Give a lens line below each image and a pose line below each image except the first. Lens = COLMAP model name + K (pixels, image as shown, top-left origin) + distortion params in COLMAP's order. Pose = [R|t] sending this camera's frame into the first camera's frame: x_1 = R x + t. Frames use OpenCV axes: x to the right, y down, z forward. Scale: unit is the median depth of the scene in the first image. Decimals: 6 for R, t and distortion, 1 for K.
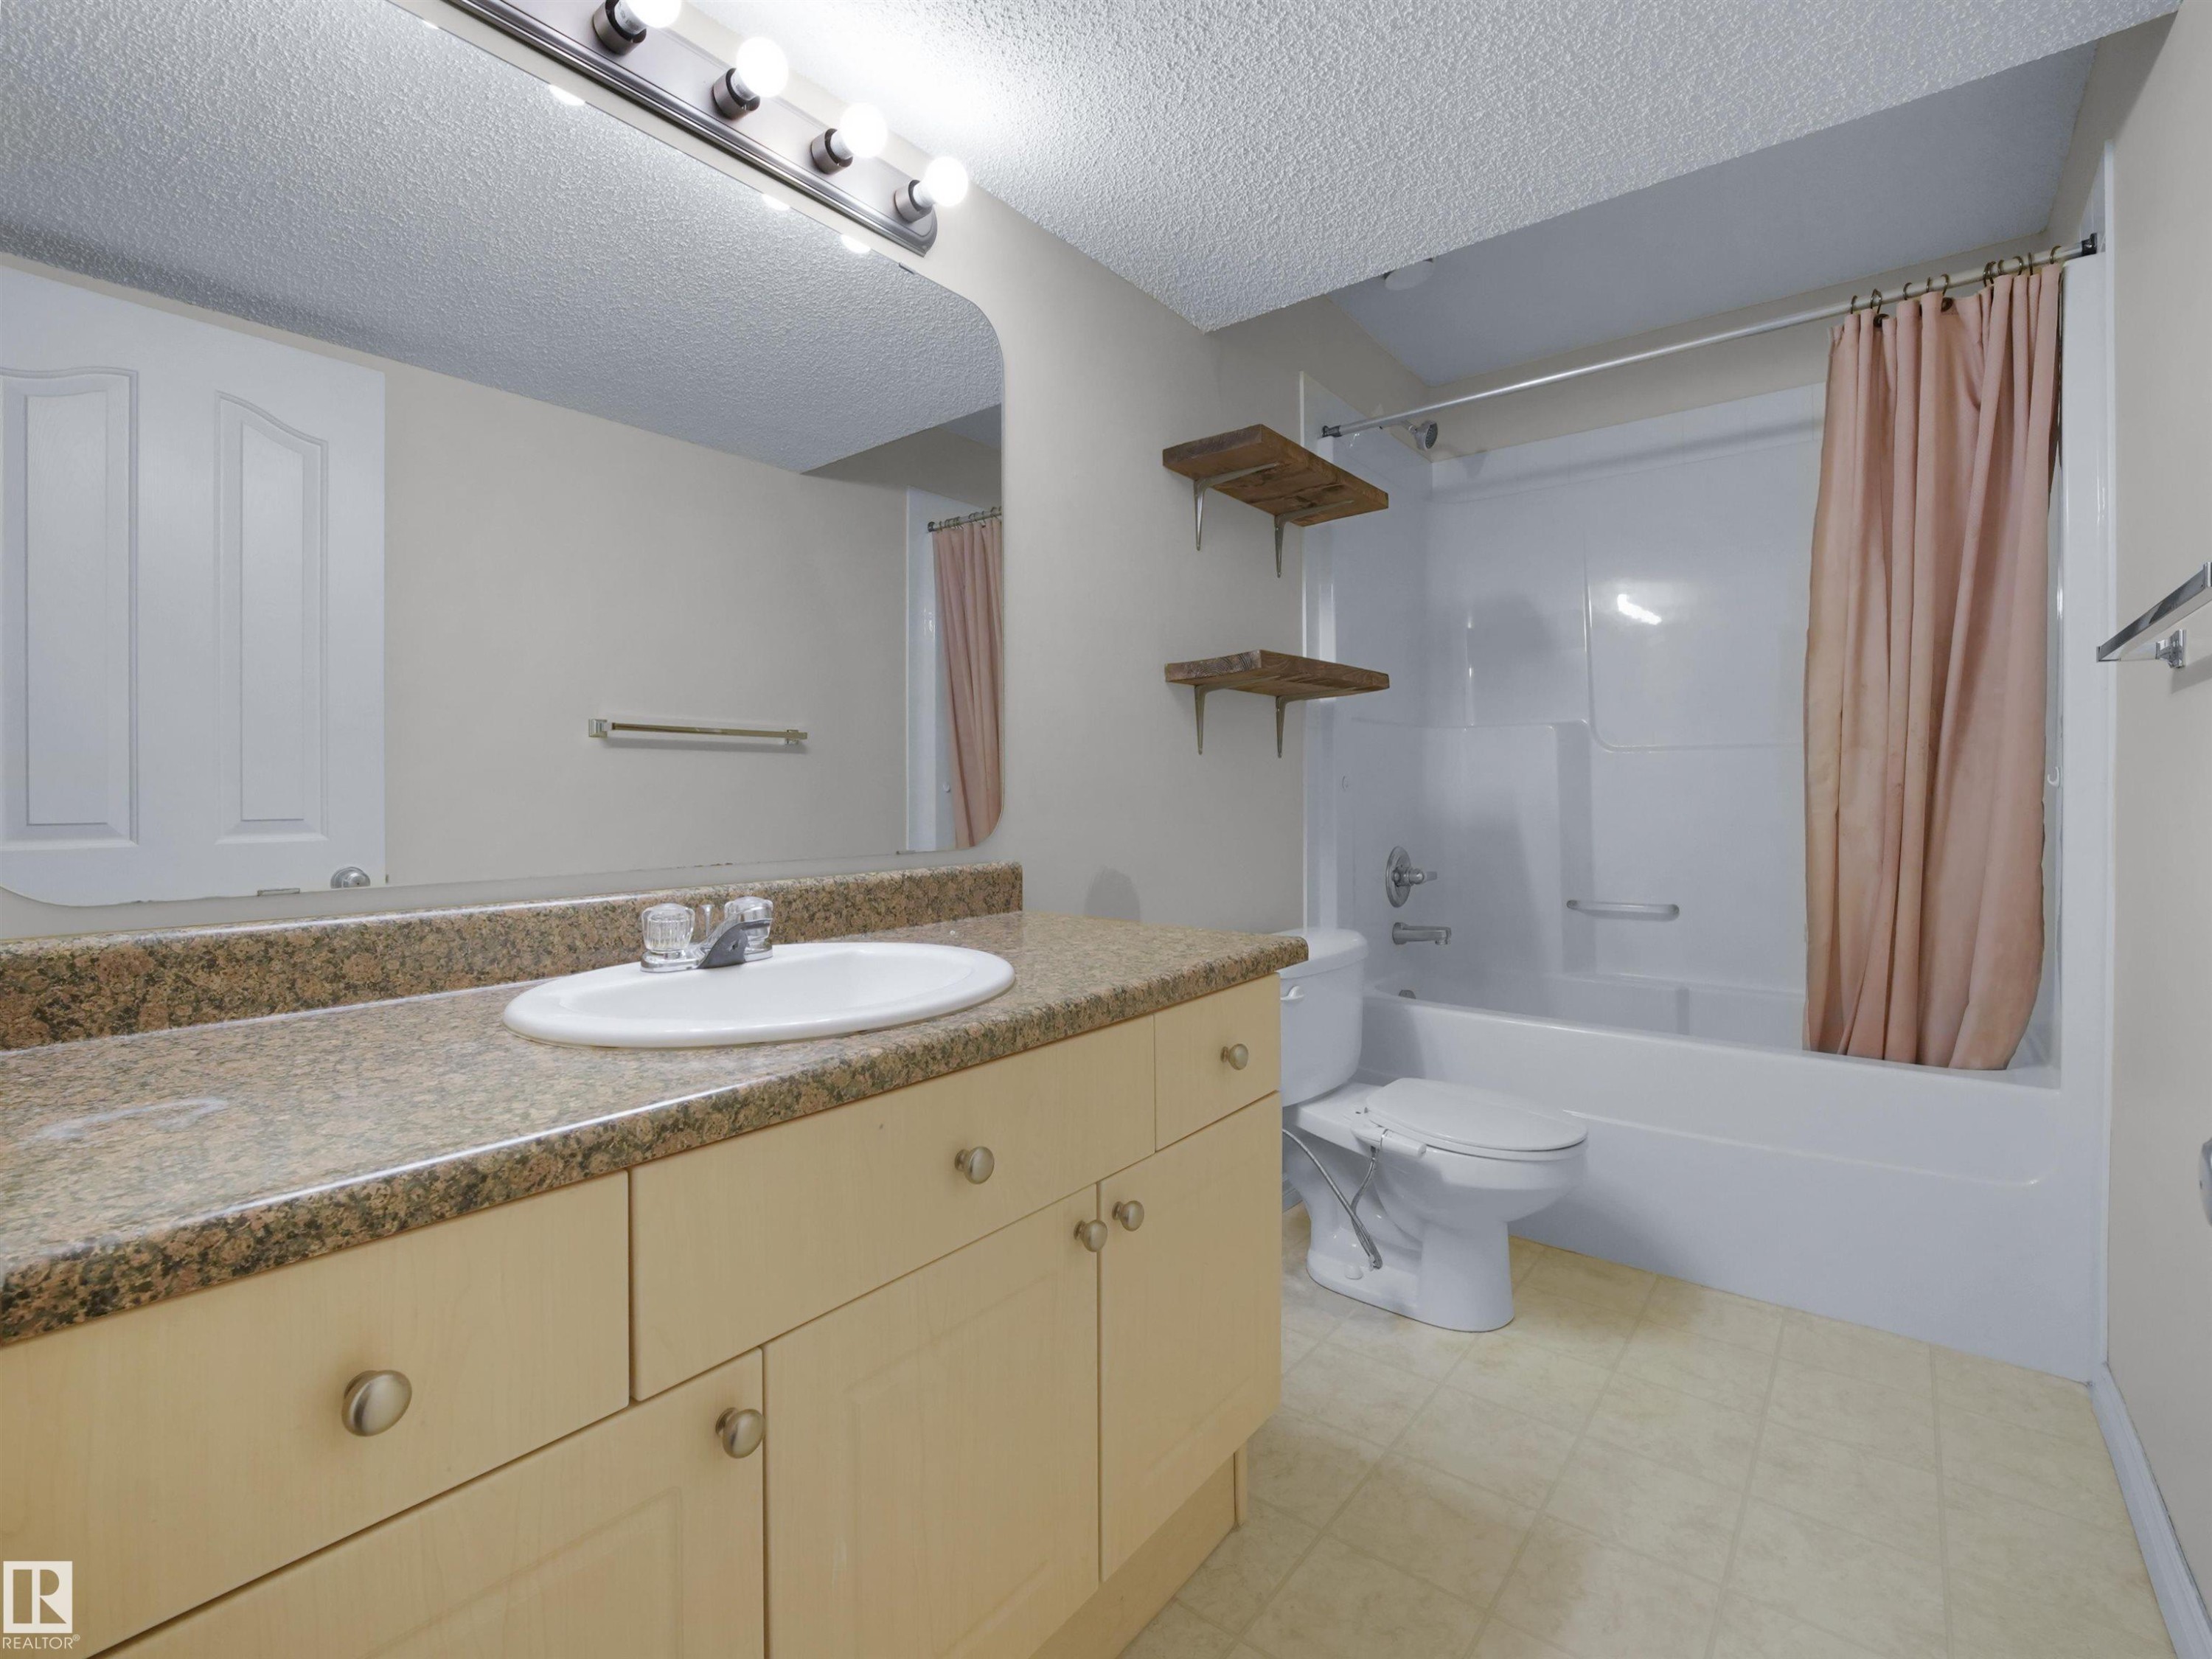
lens RADIAL K [[1000.8, 0, 1092.1], [0, 1000.8, 822.7], [0, 0, 1]] dist [-0.022125, 0.000094]
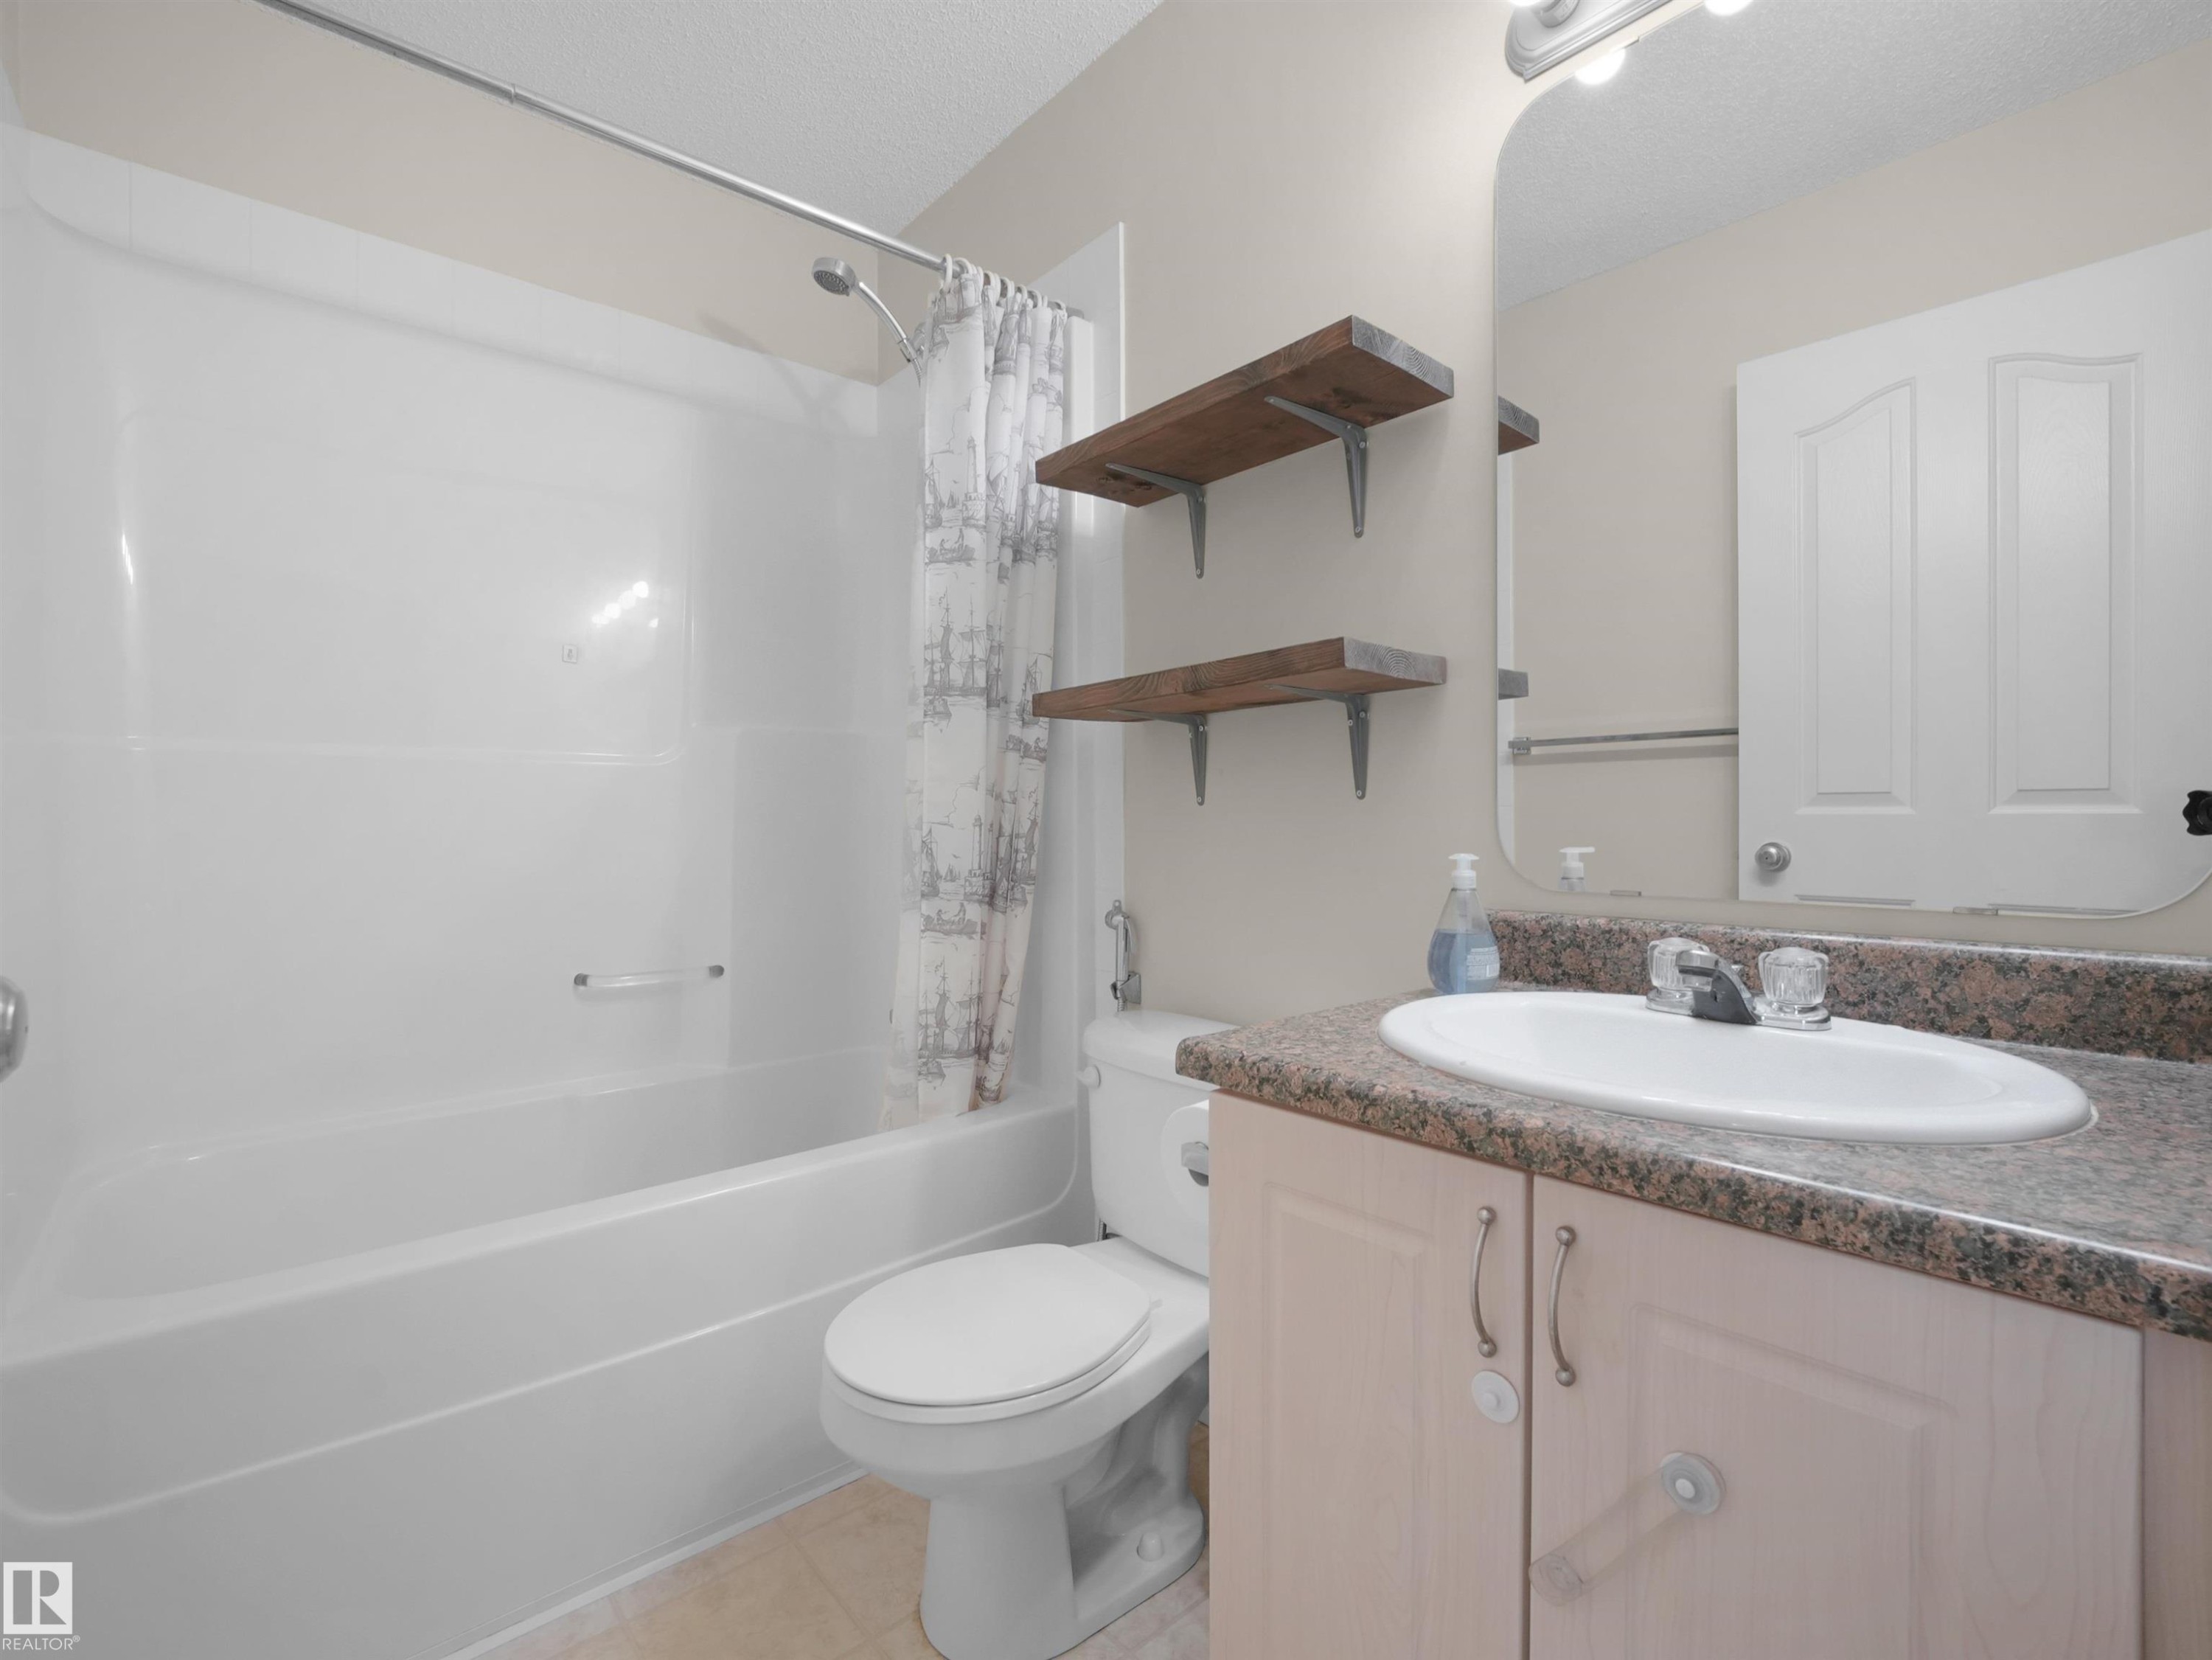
lens RADIAL K [[1000.9, 0, 1092.1], [0, 1000.9, 823.2], [0, 0, 1]] dist [-0.022125, 0.000094]
pose [[-0.184069, 0.014772, -0.982802, 0.602316], [-0.019060, 0.999645, 0.018595, -0.035522], [0.982729, 0.022155, -0.183722, 0.663689]]
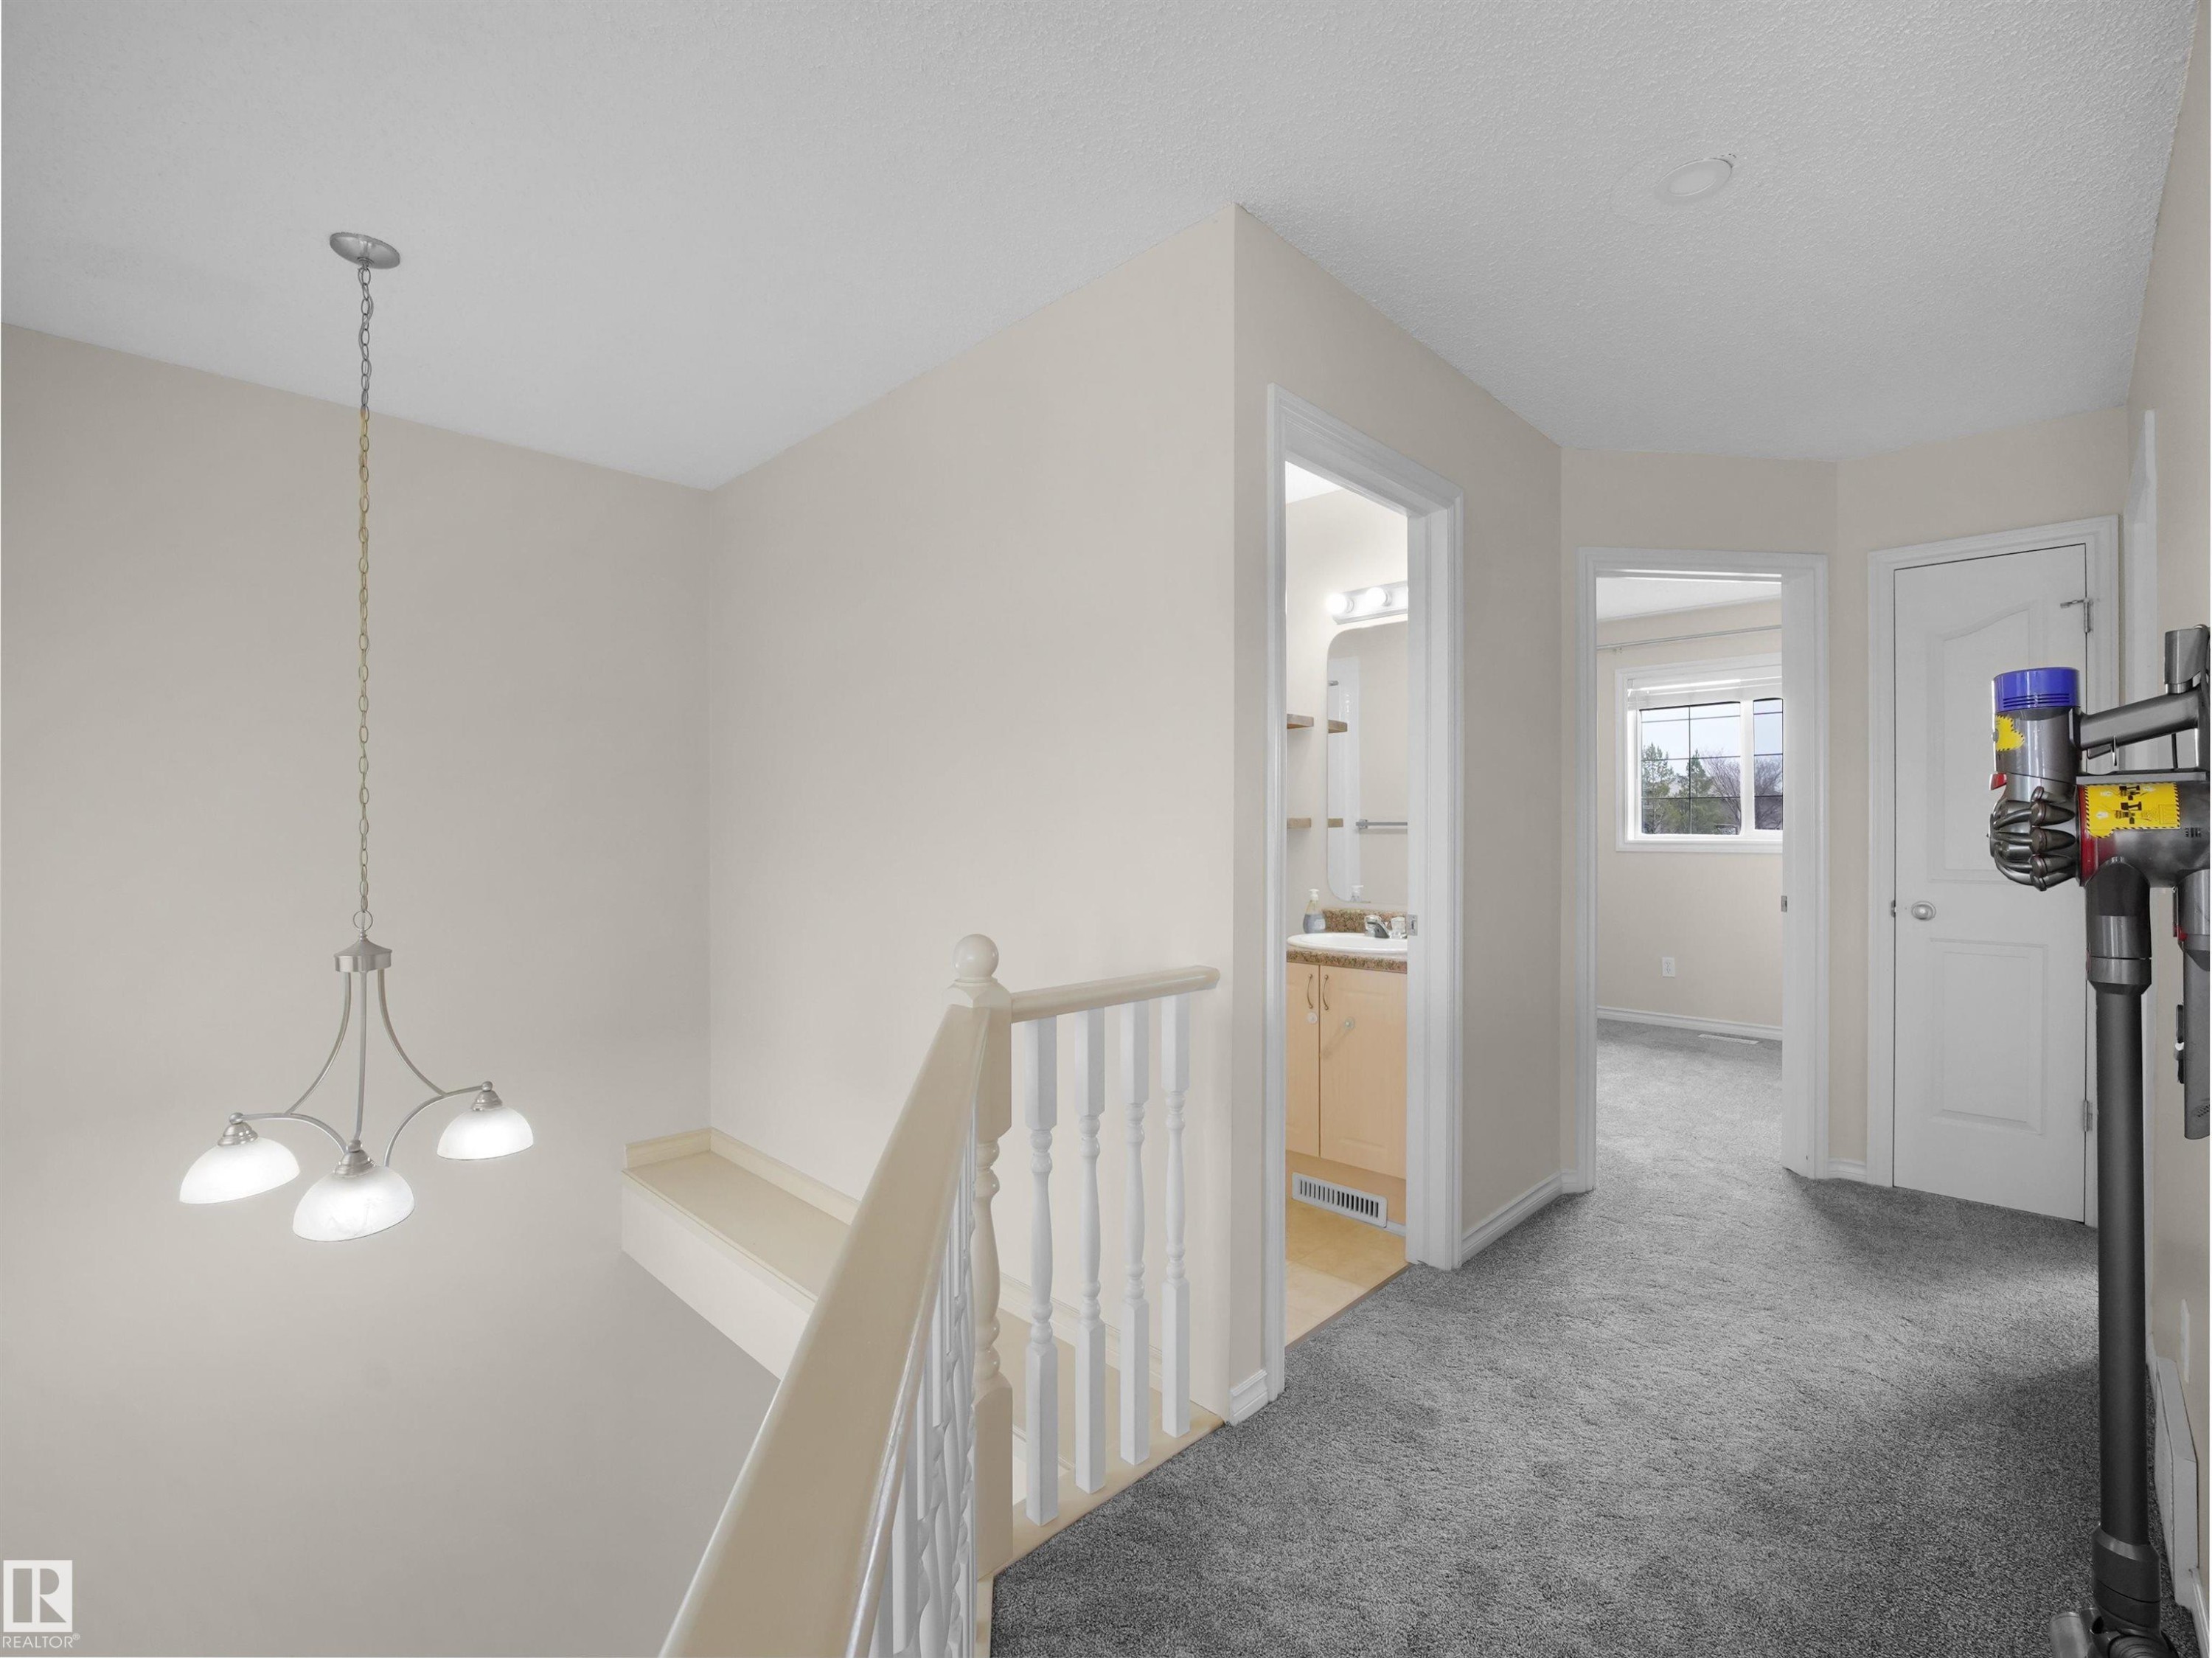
lens RADIAL K [[1000.9, 0, 1092.1], [0, 1000.9, 822.2], [0, 0, 1]] dist [-0.022125, 0.000094]
pose [[-0.102505, 0.008556, -0.994696, 3.237706], [-0.023788, 0.999656, 0.011050, -0.265572], [0.994448, 0.024795, -0.102266, 0.425629]]
